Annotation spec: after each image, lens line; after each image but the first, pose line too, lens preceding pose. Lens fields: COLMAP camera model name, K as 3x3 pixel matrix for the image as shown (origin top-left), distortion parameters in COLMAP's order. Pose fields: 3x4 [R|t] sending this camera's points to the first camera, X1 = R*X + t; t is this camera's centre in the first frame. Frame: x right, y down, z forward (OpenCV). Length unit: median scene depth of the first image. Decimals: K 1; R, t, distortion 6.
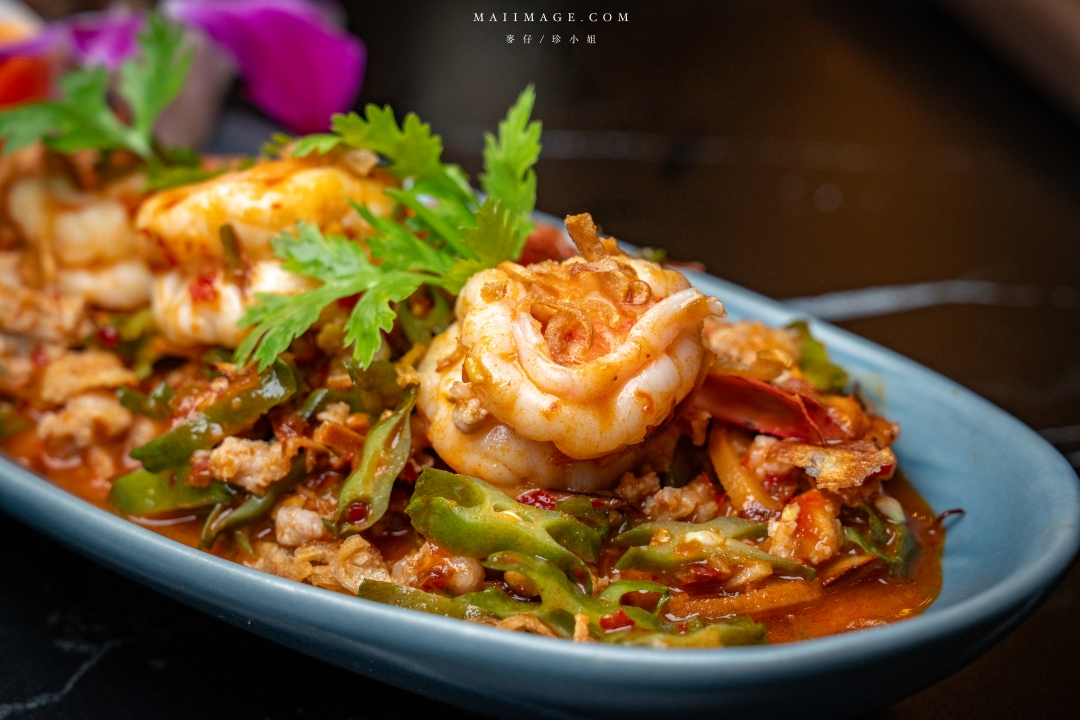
lens RADIAL K [[2074.3, 0, 542.1], [0, 2074.3, 359.7], [0, 0, 1]] dist [0.002179, 0.000000]
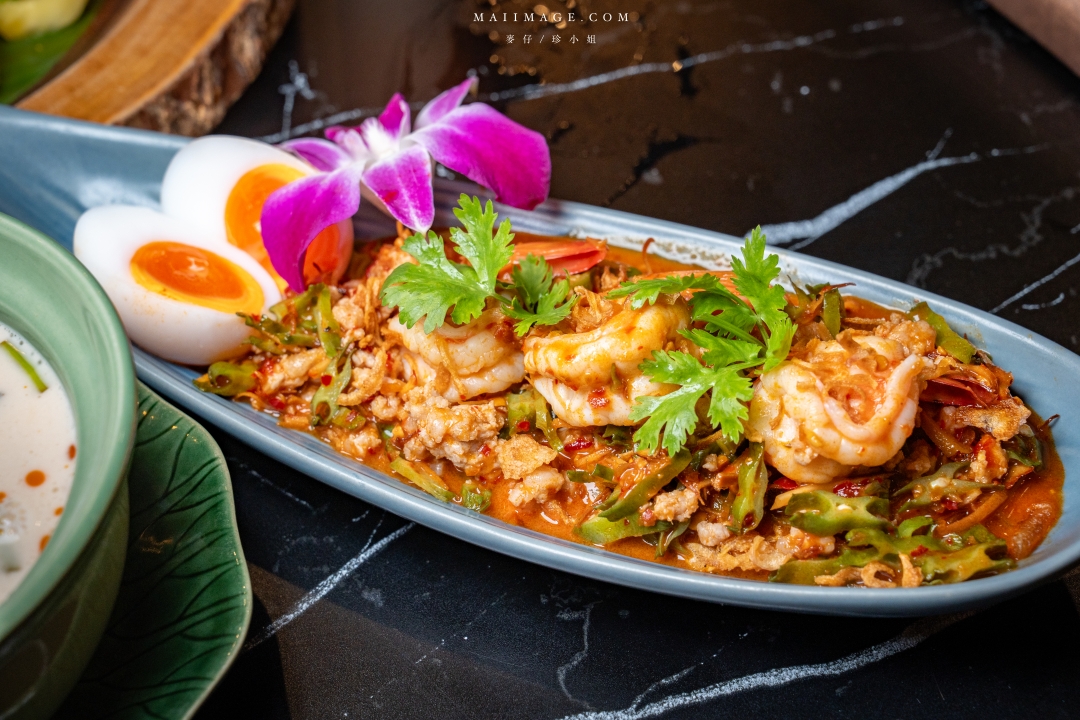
lens RADIAL K [[2074.3, 0, 540.1], [0, 2074.3, 360.5], [0, 0, 1]] dist [0.002179, 0.000000]
pose [[0.952867, -0.268656, 0.140955, -0.465215], [0.215860, 0.926820, 0.307262, -0.623313], [-0.213187, -0.262354, 0.941128, -0.567371]]
